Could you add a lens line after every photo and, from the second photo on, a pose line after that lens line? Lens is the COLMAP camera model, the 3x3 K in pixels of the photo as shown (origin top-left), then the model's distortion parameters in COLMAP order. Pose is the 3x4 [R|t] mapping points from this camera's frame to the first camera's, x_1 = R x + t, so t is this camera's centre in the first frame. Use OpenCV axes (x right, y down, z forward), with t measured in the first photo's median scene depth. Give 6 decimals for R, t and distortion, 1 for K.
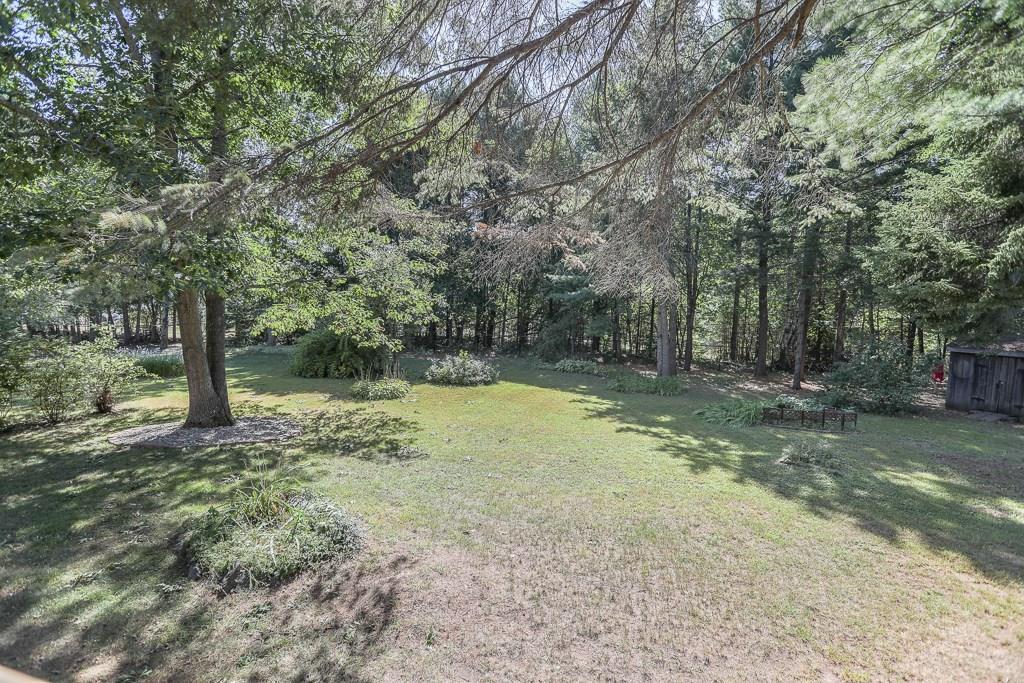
lens RADIAL K [[468.1, 0, 512.0], [0, 468.1, 341.5], [0, 0, 1]] dist [-0.059585, 0.021672]
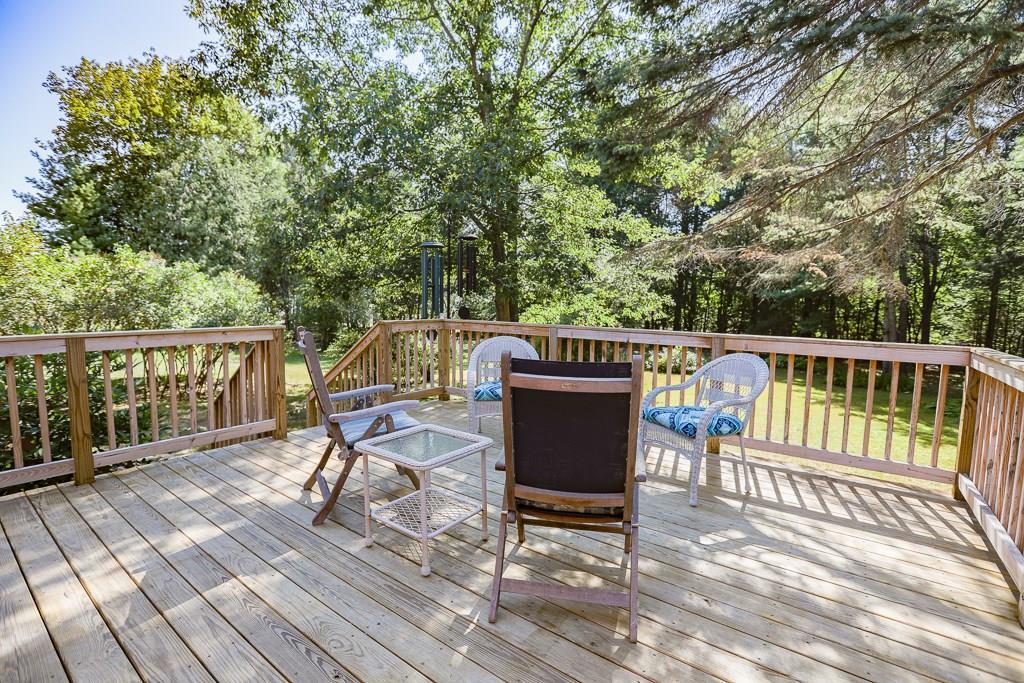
lens RADIAL K [[468.1, 0, 512.0], [0, 468.1, 341.5], [0, 0, 1]] dist [-0.059585, 0.021672]
pose [[0.928539, 0.014091, -0.370968, -0.049848], [-0.012399, 0.999899, 0.006944, 0.008926], [0.371028, -0.001848, 0.928620, -0.148891]]
